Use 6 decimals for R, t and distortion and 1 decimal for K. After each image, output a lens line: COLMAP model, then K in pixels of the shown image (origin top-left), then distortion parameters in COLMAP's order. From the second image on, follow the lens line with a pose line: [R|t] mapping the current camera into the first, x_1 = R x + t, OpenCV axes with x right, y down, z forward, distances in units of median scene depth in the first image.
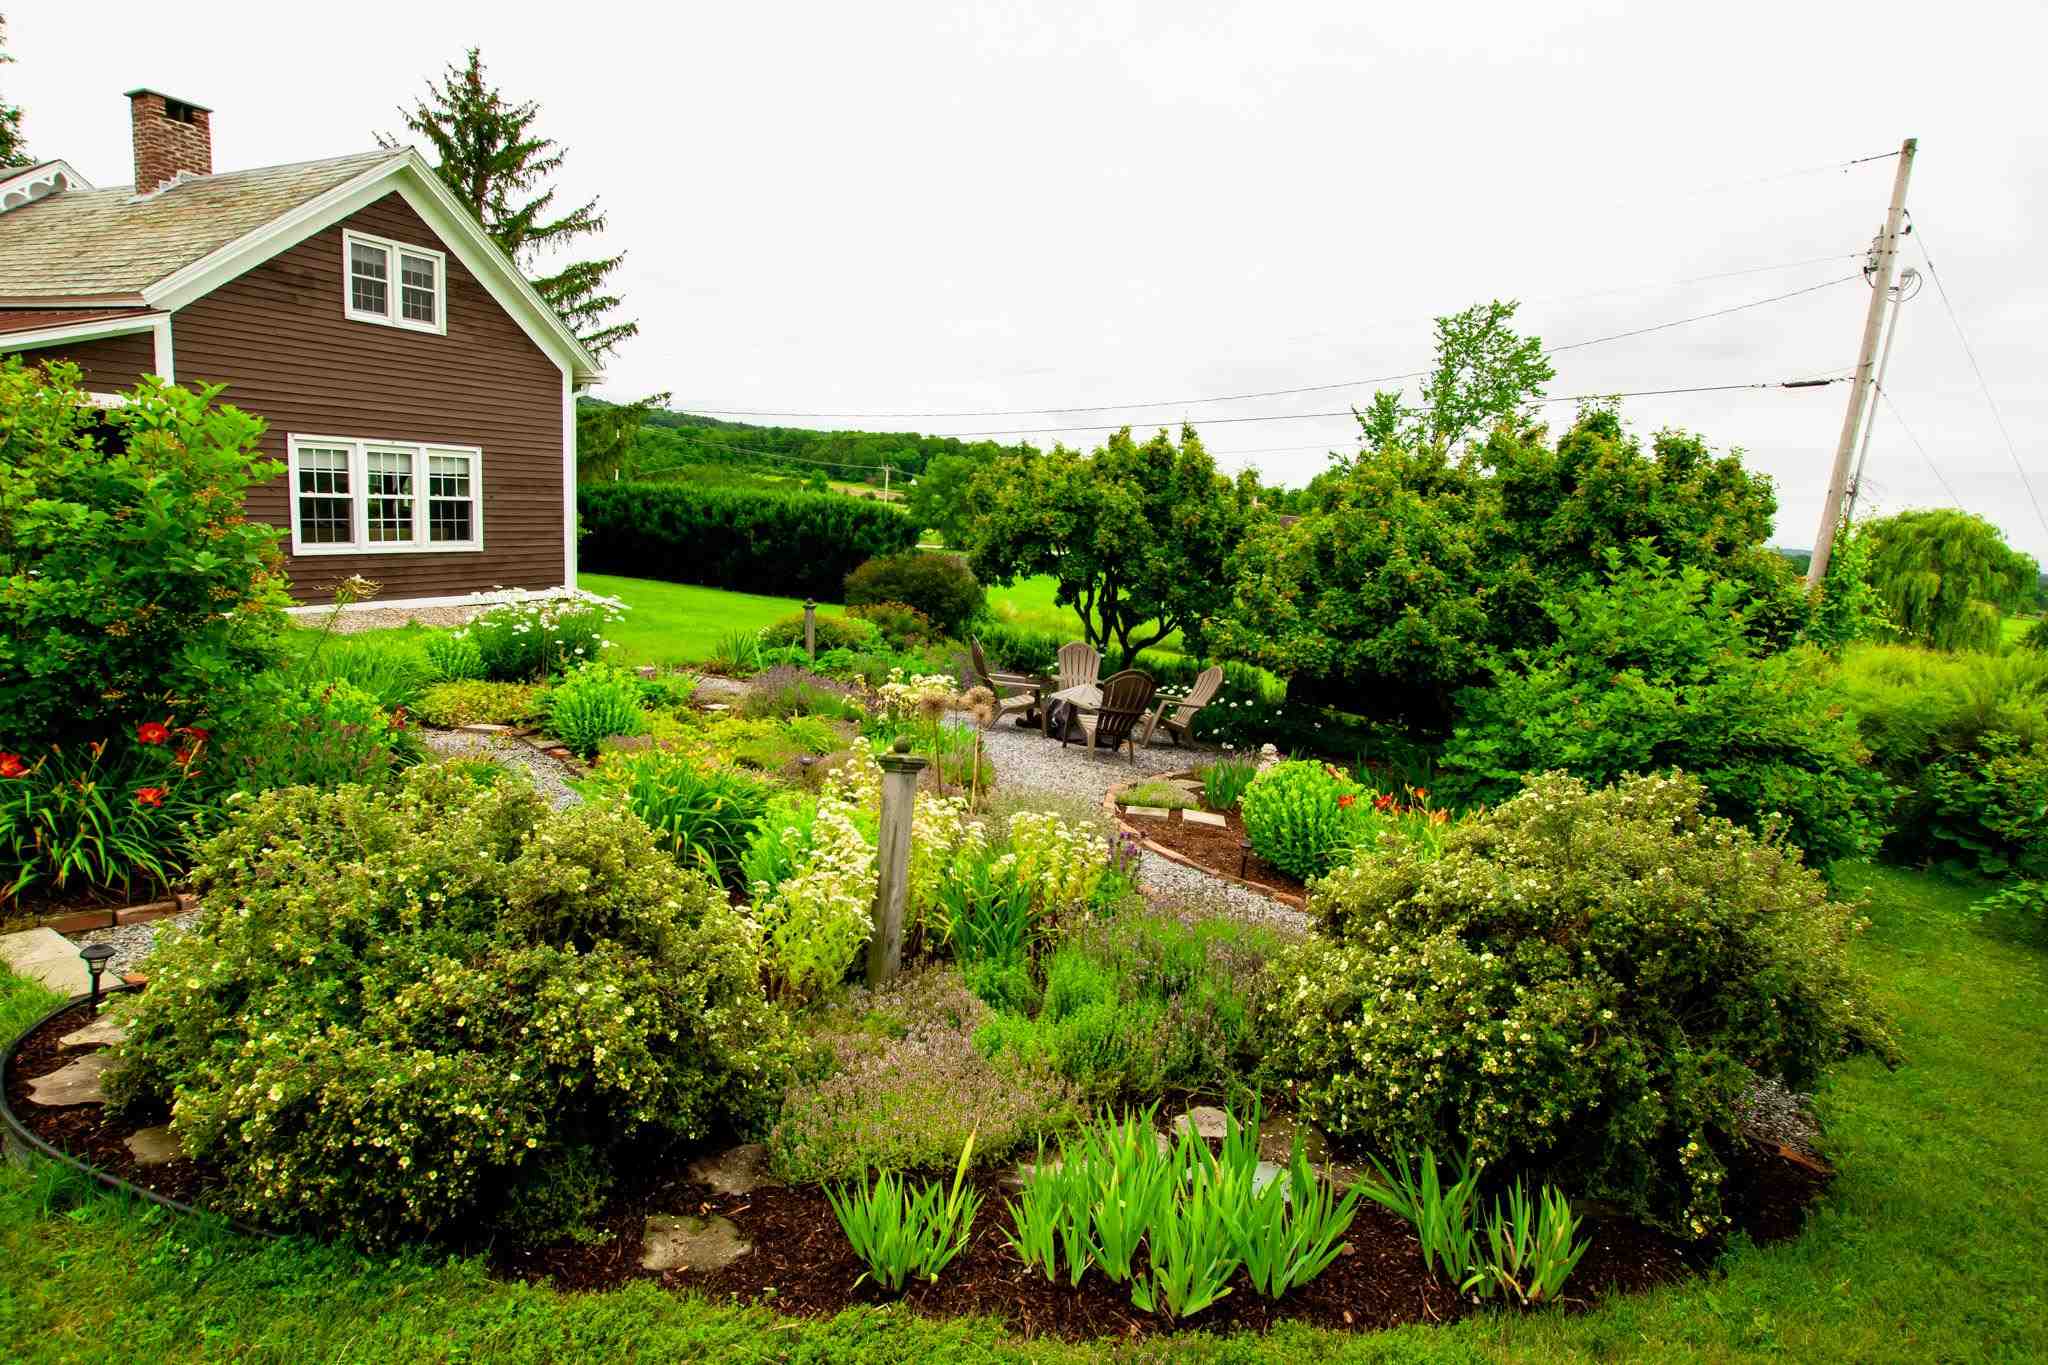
lens RADIAL K [[1046.1, 0, 1024.0], [0, 1046.1, 682.5], [0, 0, 1]] dist [-0.001553, -0.000392]
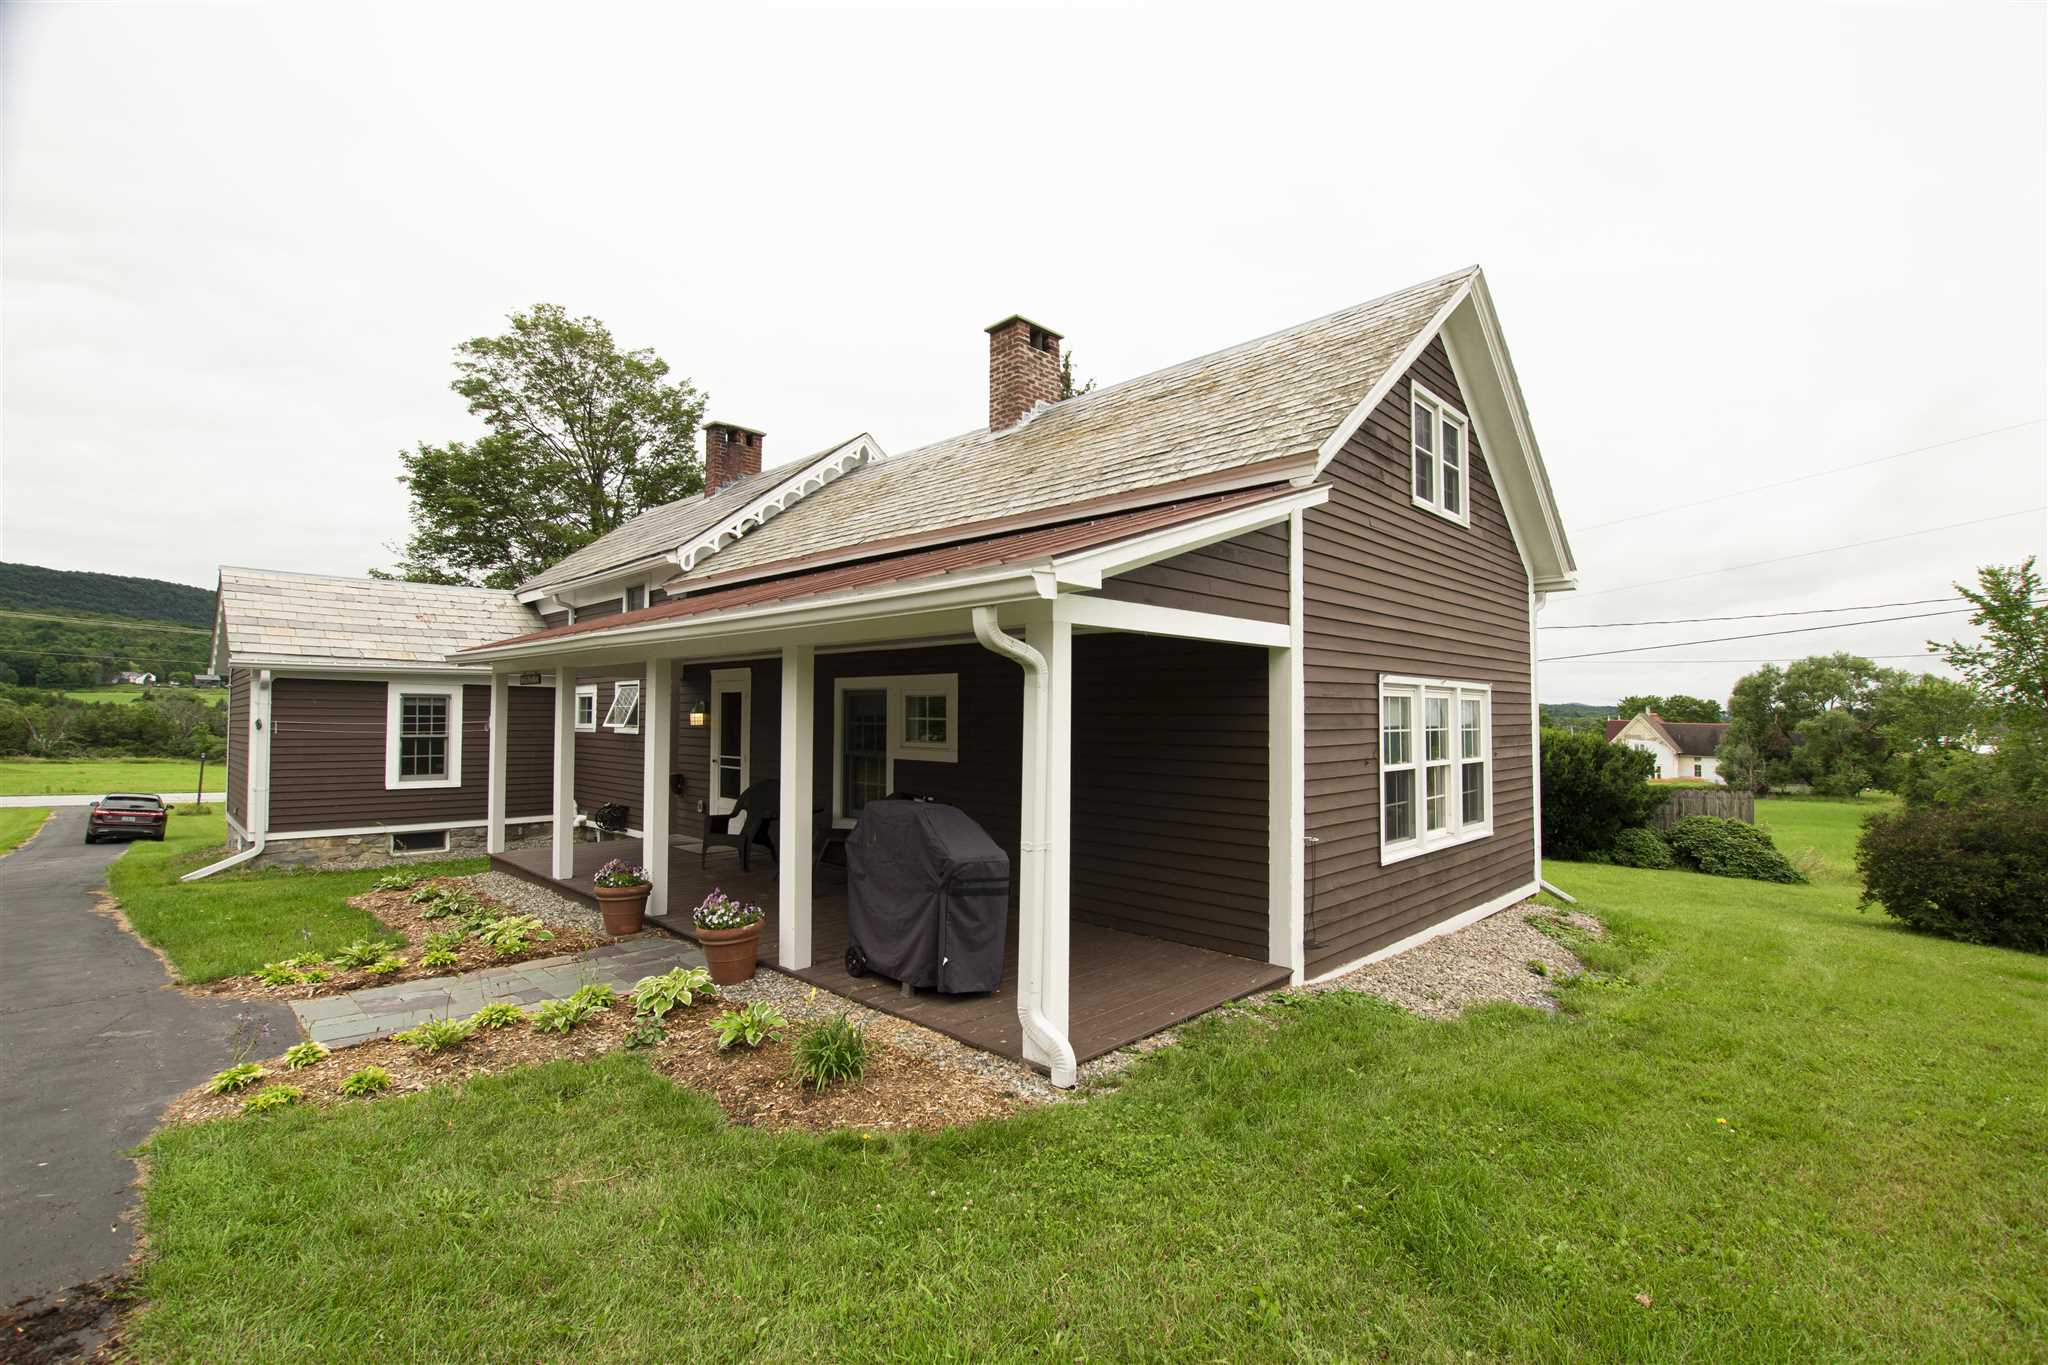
lens RADIAL K [[883.6, 0, 1024.0], [0, 883.6, 682.5], [0, 0, 1]] dist [-0.000725, -0.000063]
pose [[0.958939, -0.084562, -0.270713, -0.644169], [0.017636, 0.970448, -0.240664, -0.092280], [0.283064, 0.226007, 0.932092, 0.375027]]
